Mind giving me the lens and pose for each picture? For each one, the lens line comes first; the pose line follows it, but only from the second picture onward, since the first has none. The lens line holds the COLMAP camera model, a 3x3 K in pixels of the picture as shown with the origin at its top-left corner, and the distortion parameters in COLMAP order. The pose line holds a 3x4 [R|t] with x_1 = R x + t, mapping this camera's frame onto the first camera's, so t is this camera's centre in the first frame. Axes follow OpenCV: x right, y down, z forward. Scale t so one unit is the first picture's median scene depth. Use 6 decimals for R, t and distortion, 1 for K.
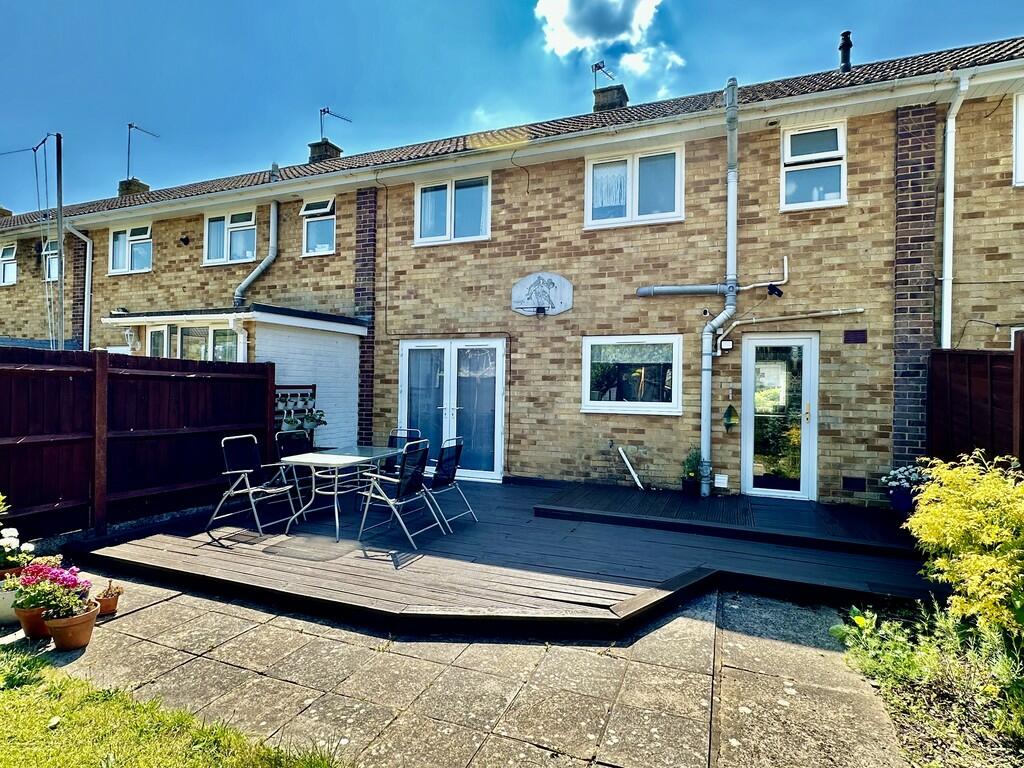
lens RADIAL K [[550.4, 0, 511.8], [0, 550.4, 383.8], [0, 0, 1]] dist [-0.000031, 0.001190]
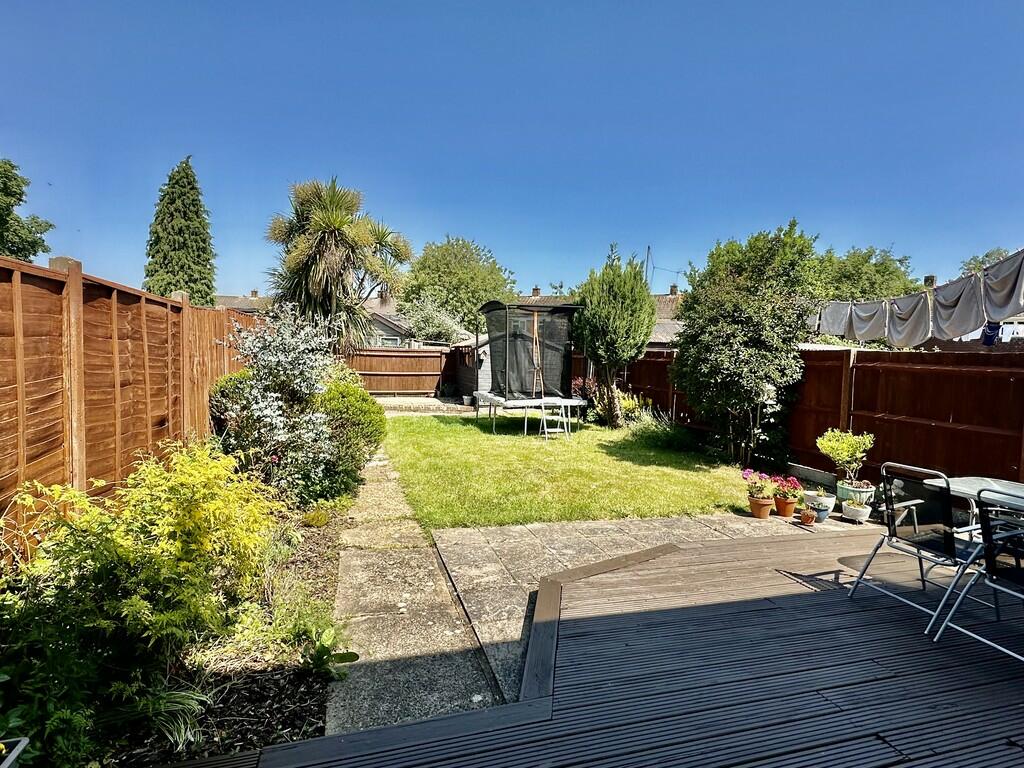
lens RADIAL K [[550.4, 0, 512.1], [0, 550.4, 387.0], [0, 0, 1]] dist [-0.000031, 0.001190]
pose [[-0.786380, -0.003791, -0.617732, 0.447716], [-0.041736, 0.998022, 0.047005, -0.002980], [0.616332, 0.062745, -0.784983, 0.869963]]
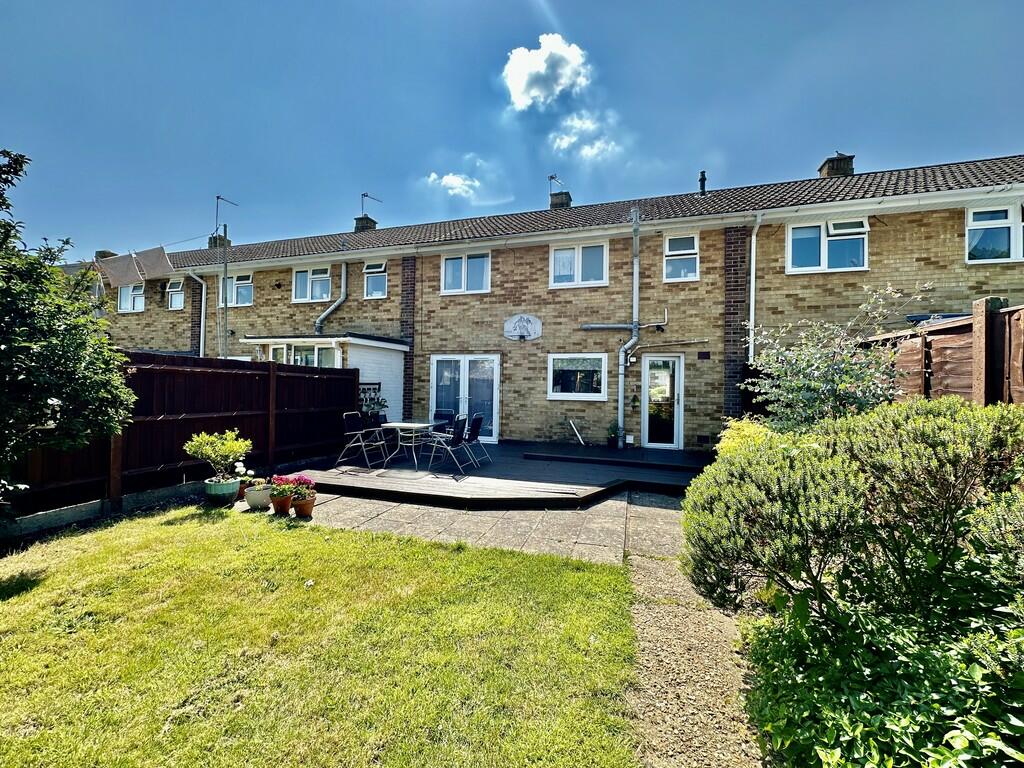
lens RADIAL K [[409.3, 0, 512.7], [0, 409.3, 382.4], [0, 0, 1]] dist [0.002354, 0.000053]
pose [[0.996317, 0.001998, 0.085720, -0.087467], [-0.001674, 0.999991, -0.003843, 0.005645], [-0.085727, 0.003685, 0.996312, -0.227215]]
